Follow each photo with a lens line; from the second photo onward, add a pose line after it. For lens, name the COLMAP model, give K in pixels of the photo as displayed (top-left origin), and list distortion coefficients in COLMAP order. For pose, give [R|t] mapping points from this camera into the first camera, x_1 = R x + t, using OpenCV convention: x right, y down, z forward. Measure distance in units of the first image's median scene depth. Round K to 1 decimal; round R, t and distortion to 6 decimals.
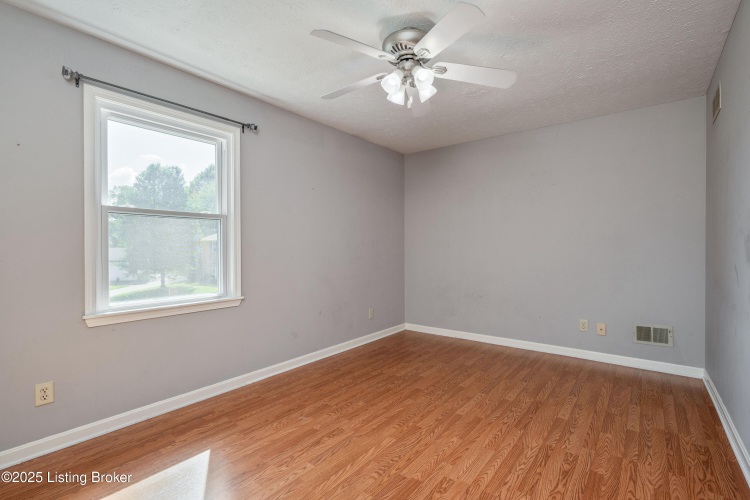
lens RADIAL K [[352.4, 0, 372.9], [0, 352.4, 248.5], [0, 0, 1]] dist [0.001936, 0.000479]
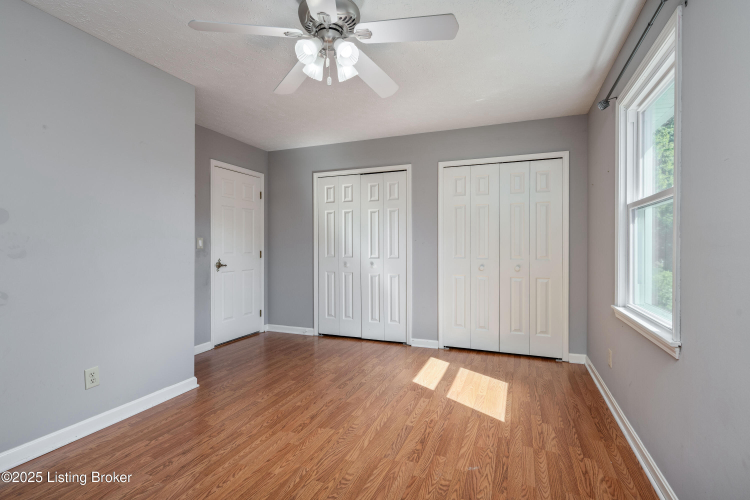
lens RADIAL K [[352.4, 0, 369.4], [0, 352.4, 246.7], [0, 0, 1]] dist [0.001936, 0.000479]
pose [[-0.963977, 0.005974, -0.265919, 0.246206], [0.005059, 0.999979, 0.004126, -0.001522], [0.265938, 0.002632, -0.963986, 1.915819]]
